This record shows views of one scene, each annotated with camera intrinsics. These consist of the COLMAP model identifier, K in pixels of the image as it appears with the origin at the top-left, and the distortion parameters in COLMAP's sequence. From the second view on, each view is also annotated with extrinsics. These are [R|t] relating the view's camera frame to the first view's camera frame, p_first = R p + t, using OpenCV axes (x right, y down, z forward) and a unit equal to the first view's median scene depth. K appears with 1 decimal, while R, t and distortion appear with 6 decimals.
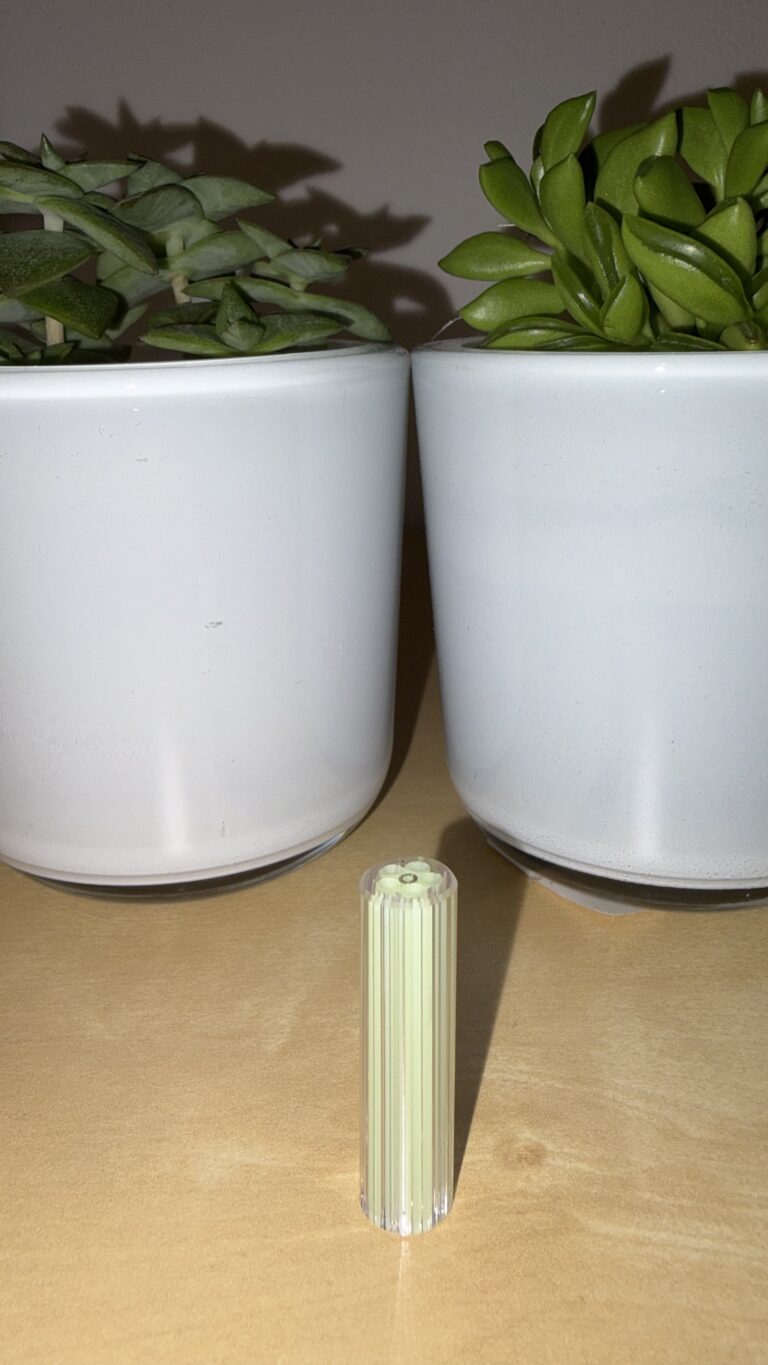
lens RADIAL K [[1063.9, 0, 370.8], [0, 1063.9, 606.1], [0, 0, 1]] dist [-0.024475, 0.017849]
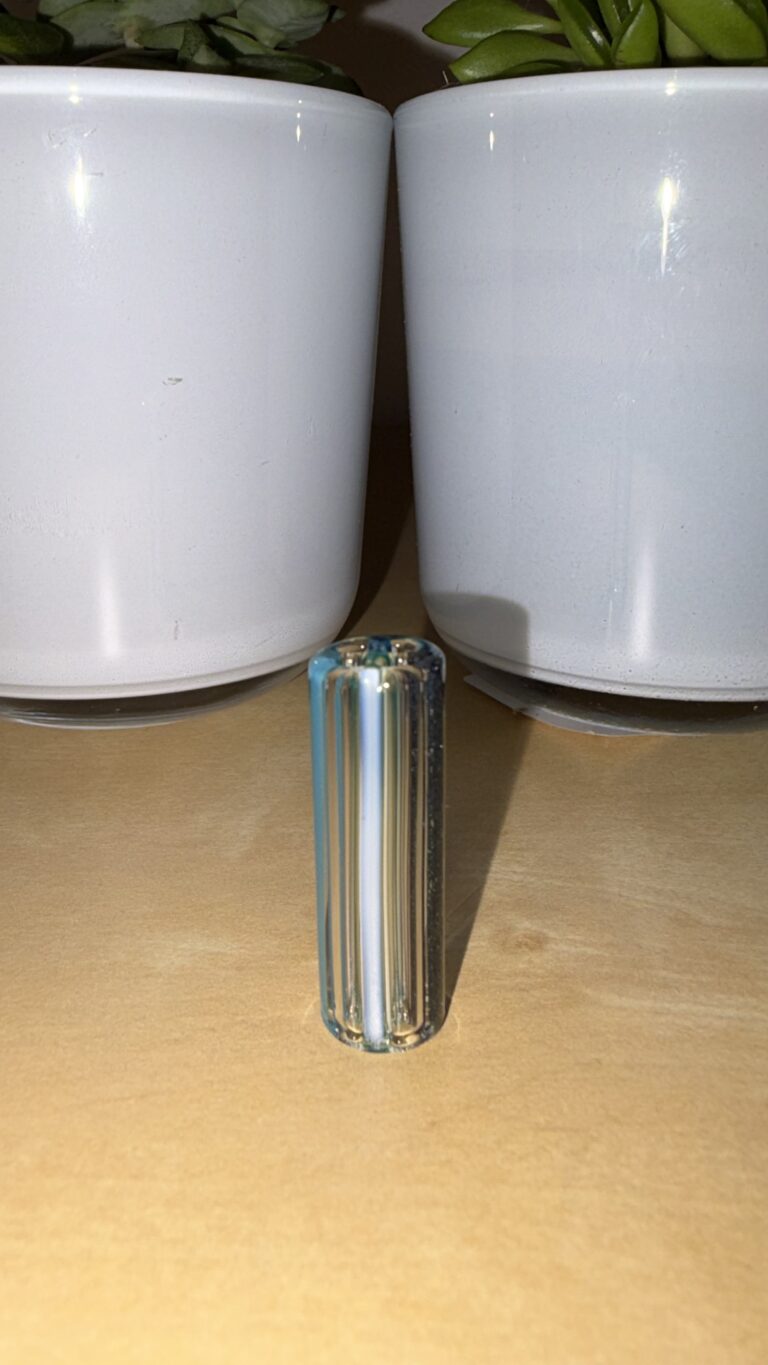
lens RADIAL K [[1161.9, 0, 365.5], [0, 1161.9, 590.9], [0, 0, 1]] dist [-0.043116, 0.035986]
pose [[0.998184, 0.015572, 0.058198, -0.048075], [-0.015962, 0.999853, 0.006252, 0.211801], [-0.058092, -0.007170, 0.998286, 0.035519]]
